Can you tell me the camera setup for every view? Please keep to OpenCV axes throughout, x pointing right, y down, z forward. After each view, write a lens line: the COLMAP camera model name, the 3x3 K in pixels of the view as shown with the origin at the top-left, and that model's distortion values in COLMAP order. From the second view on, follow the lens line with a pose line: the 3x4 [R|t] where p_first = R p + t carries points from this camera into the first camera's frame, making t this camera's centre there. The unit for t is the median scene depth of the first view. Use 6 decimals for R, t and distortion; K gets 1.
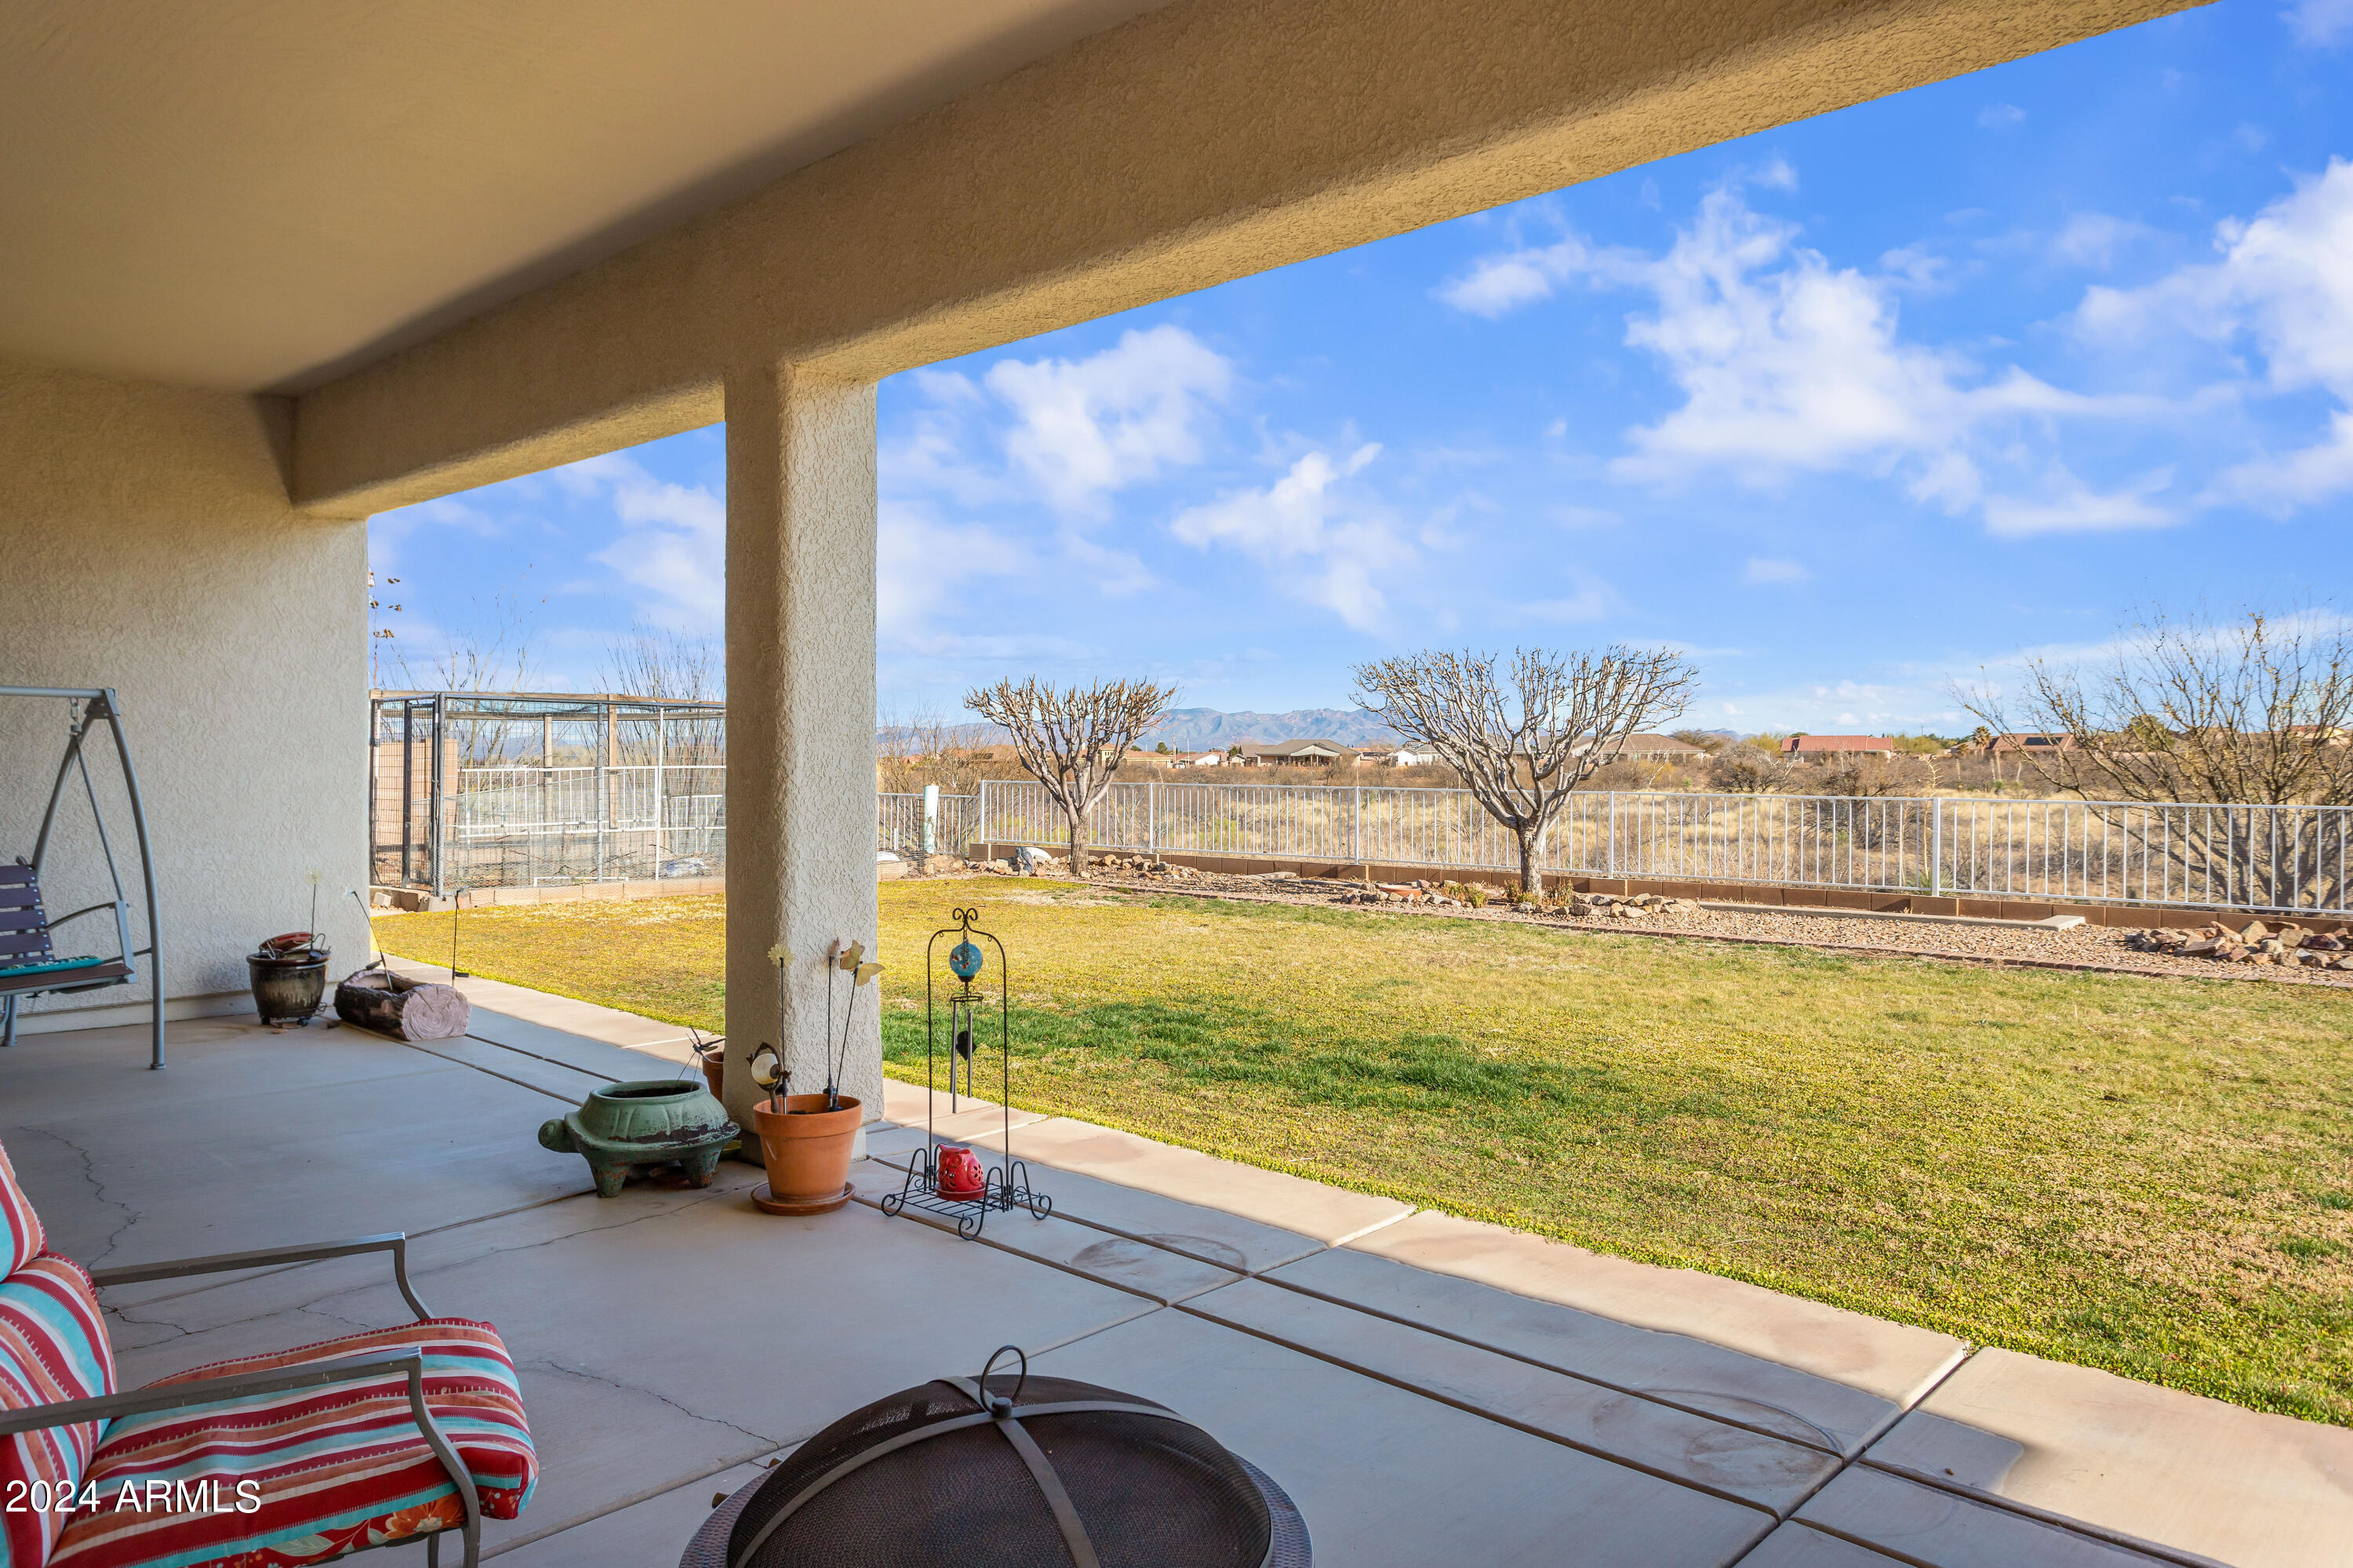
lens RADIAL K [[1541.3, 0, 1175.0], [0, 1541.3, 779.6], [0, 0, 1]] dist [0.000368, 0.000112]
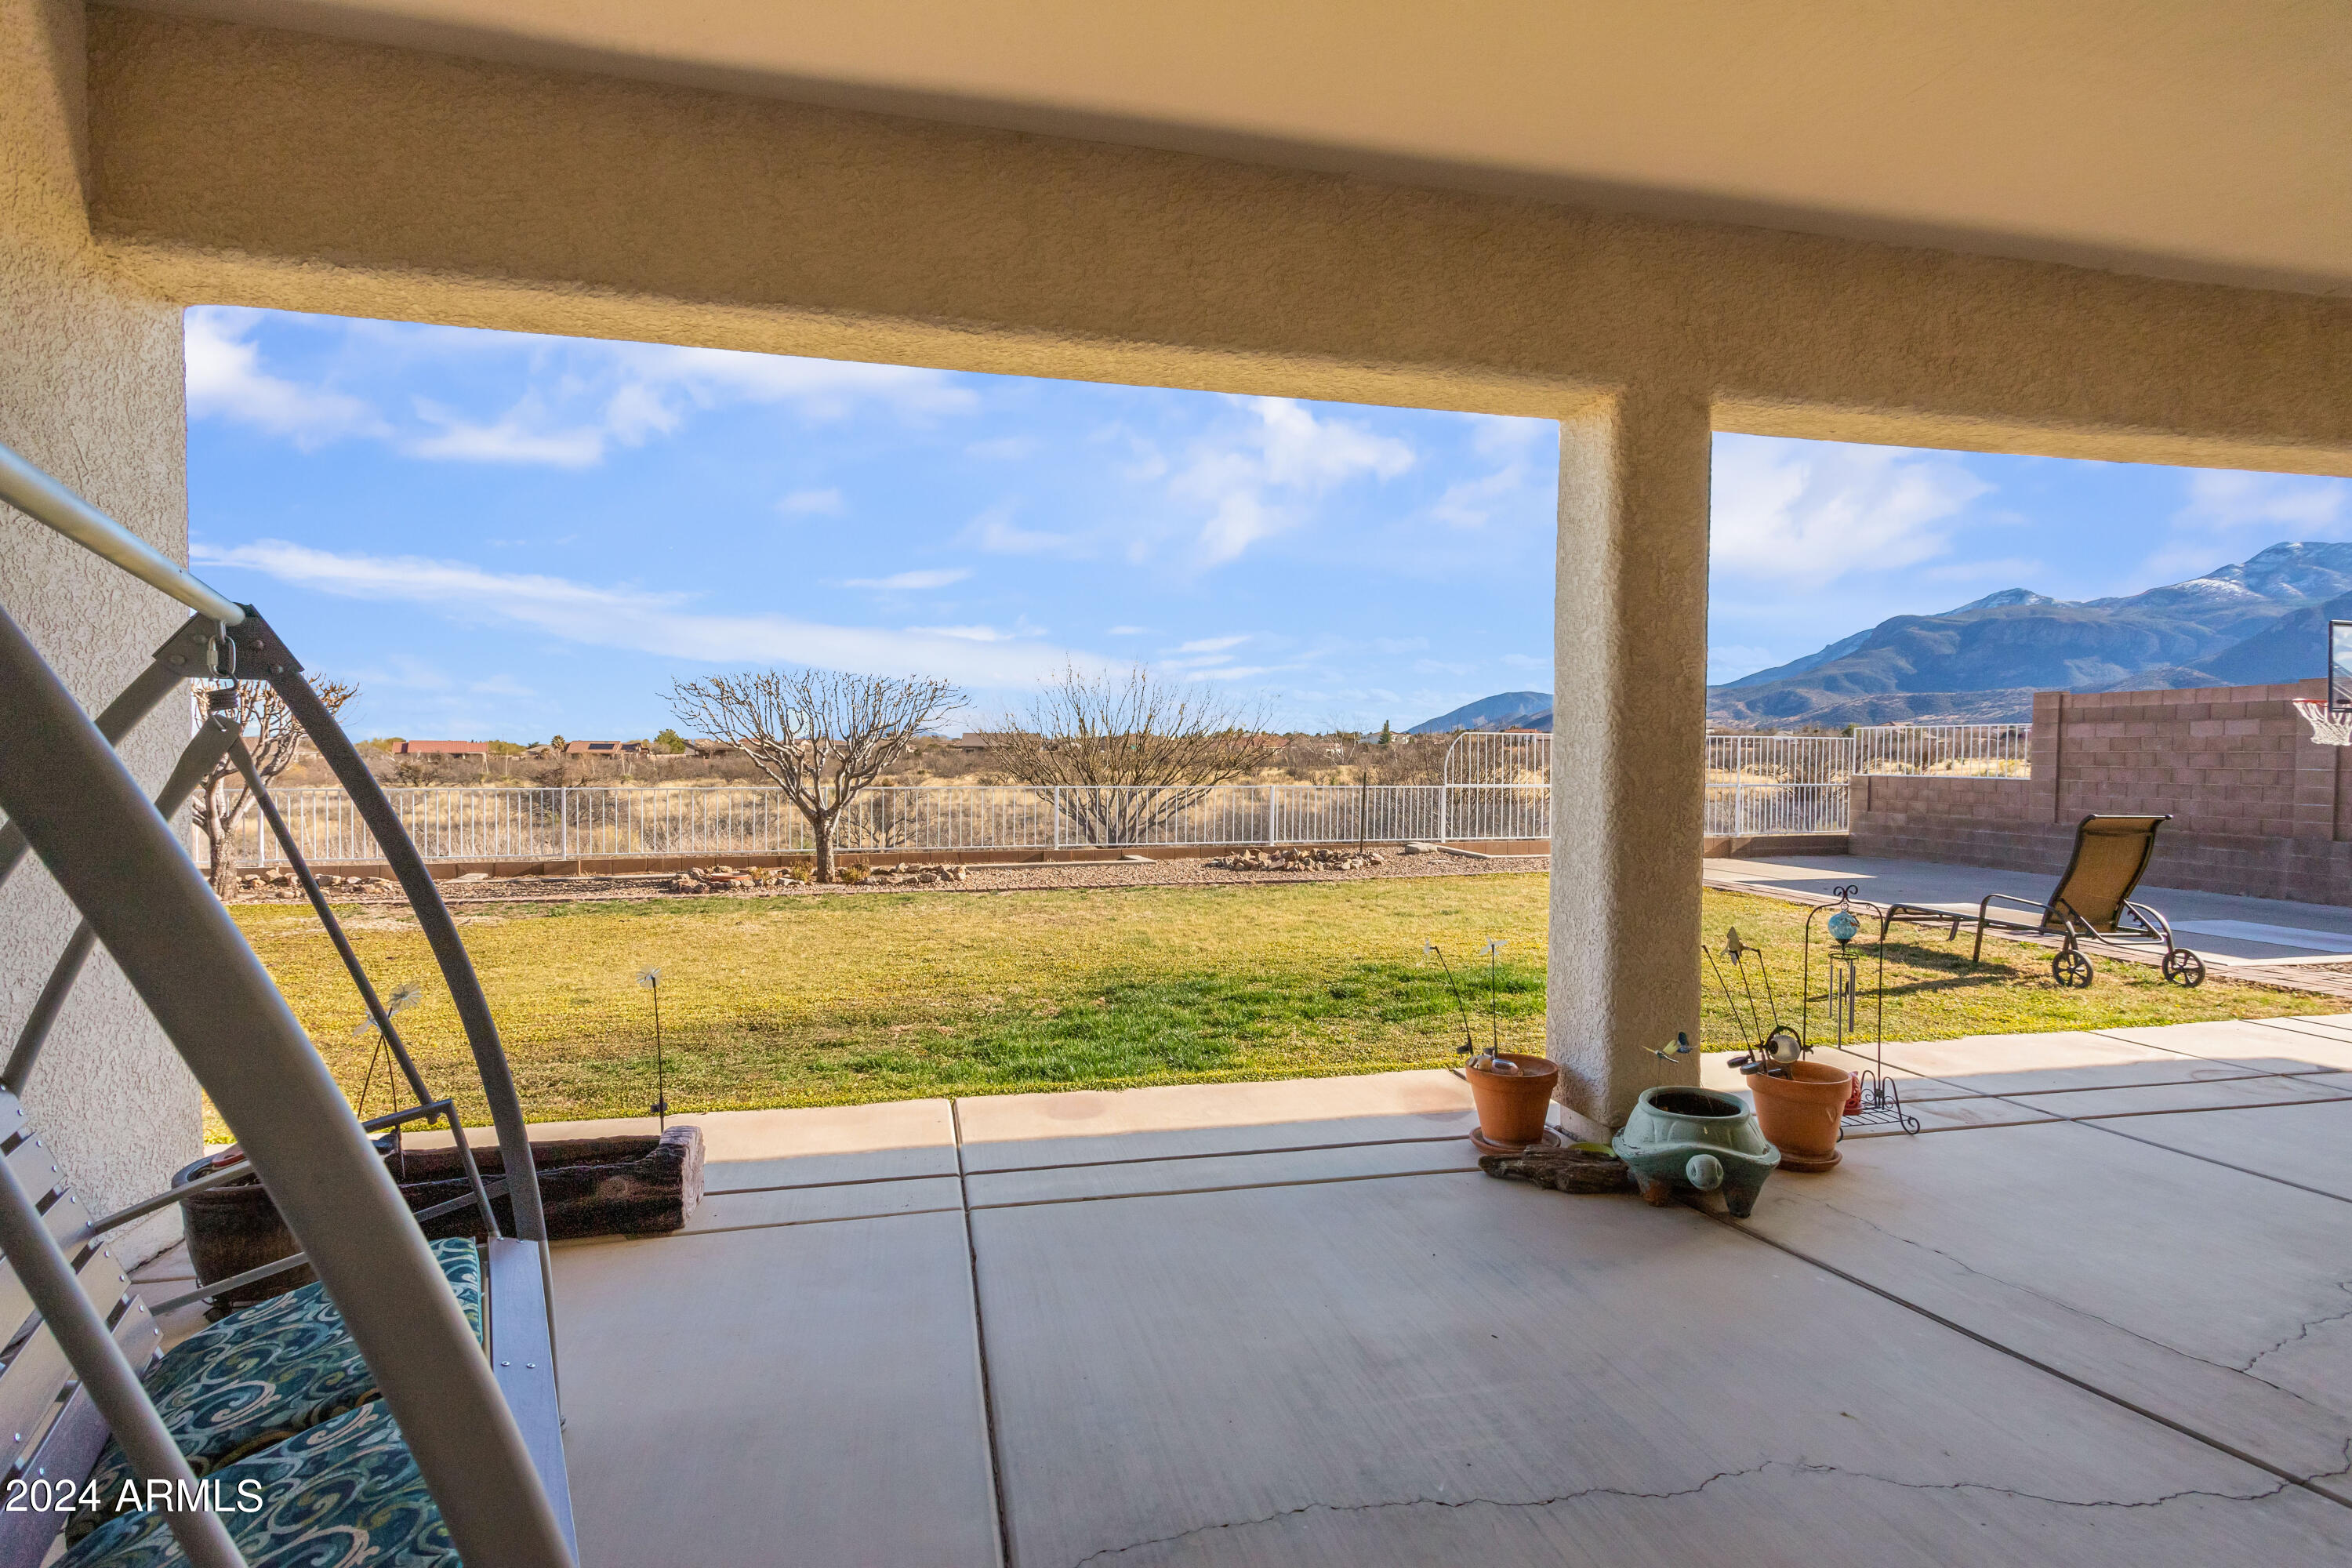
lens RADIAL K [[1106.6, 0, 1175.1], [0, 1106.6, 793.4], [0, 0, 1]] dist [0.010855, 0.000201]
pose [[0.551400, -0.028975, 0.833737, -0.438332], [0.014035, 0.999577, 0.025457, -0.008216], [-0.834123, -0.002336, 0.551574, 0.348837]]
